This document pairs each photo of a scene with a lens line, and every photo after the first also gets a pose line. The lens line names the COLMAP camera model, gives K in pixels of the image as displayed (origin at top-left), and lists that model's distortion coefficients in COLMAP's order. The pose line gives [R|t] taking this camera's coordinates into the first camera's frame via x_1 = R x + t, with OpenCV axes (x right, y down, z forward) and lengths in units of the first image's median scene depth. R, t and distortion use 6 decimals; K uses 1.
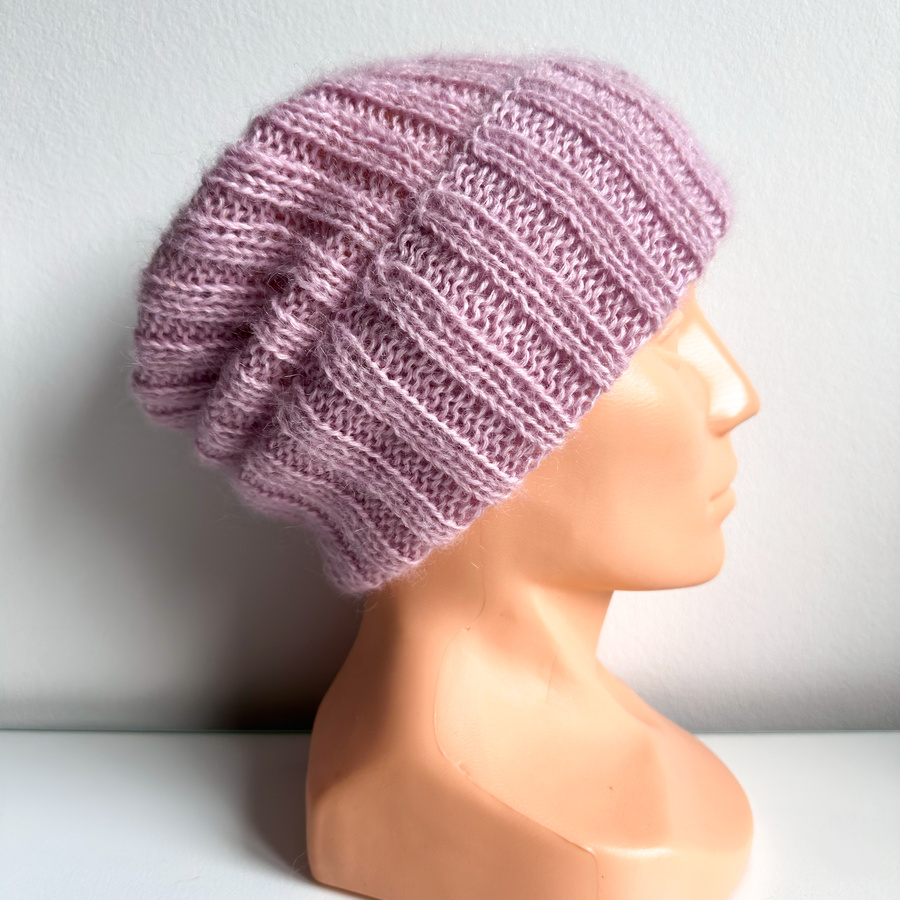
lens RADIAL K [[822.5, 0, 451.3], [0, 822.5, 446.6], [0, 0, 1]] dist [0.075752, 0.000000]
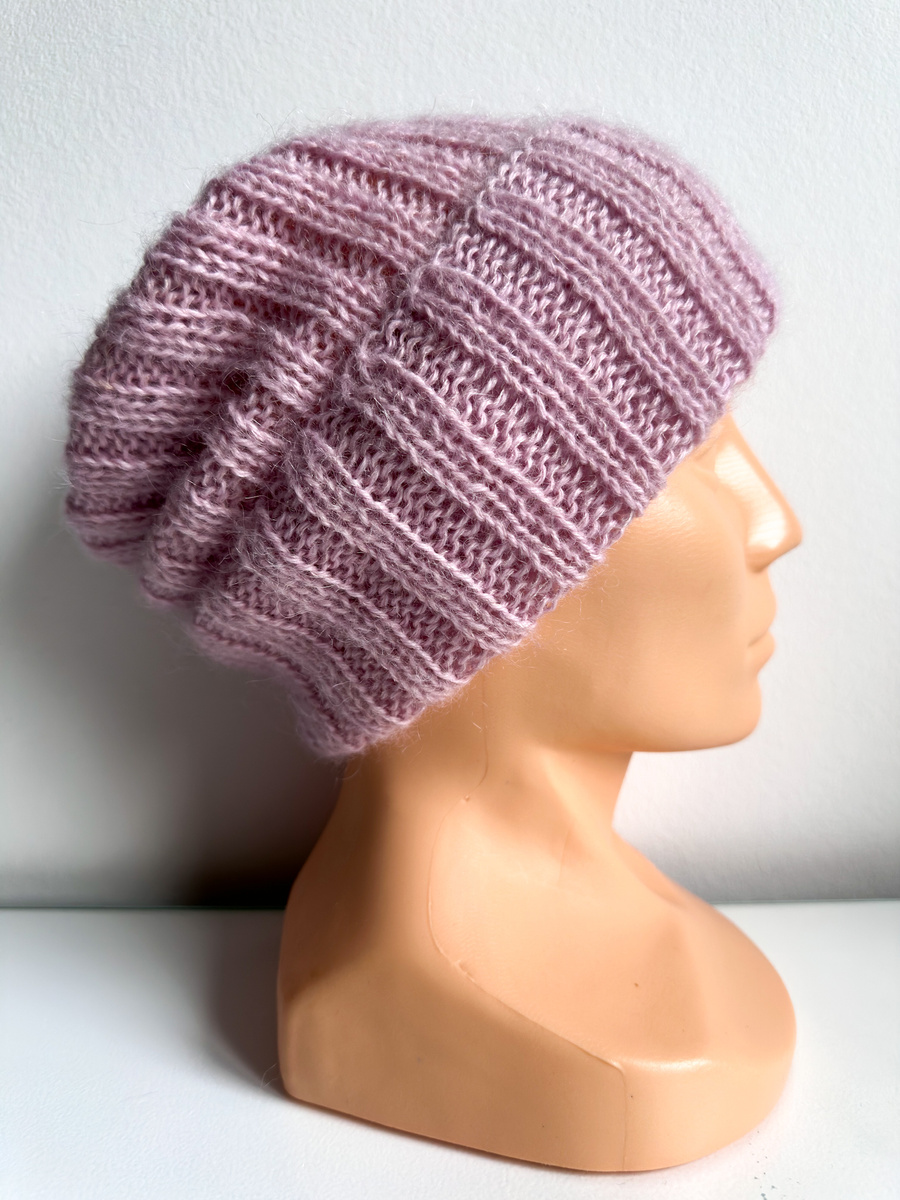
lens RADIAL K [[849.8, 0, 451.4], [0, 849.8, 605.5], [0, 0, 1]] dist [0.002881, -0.020436]
pose [[0.999785, -0.004070, 0.020330, -0.016508], [0.003641, 0.999771, 0.021086, 0.003810], [-0.020411, -0.021007, 0.999571, 0.157199]]
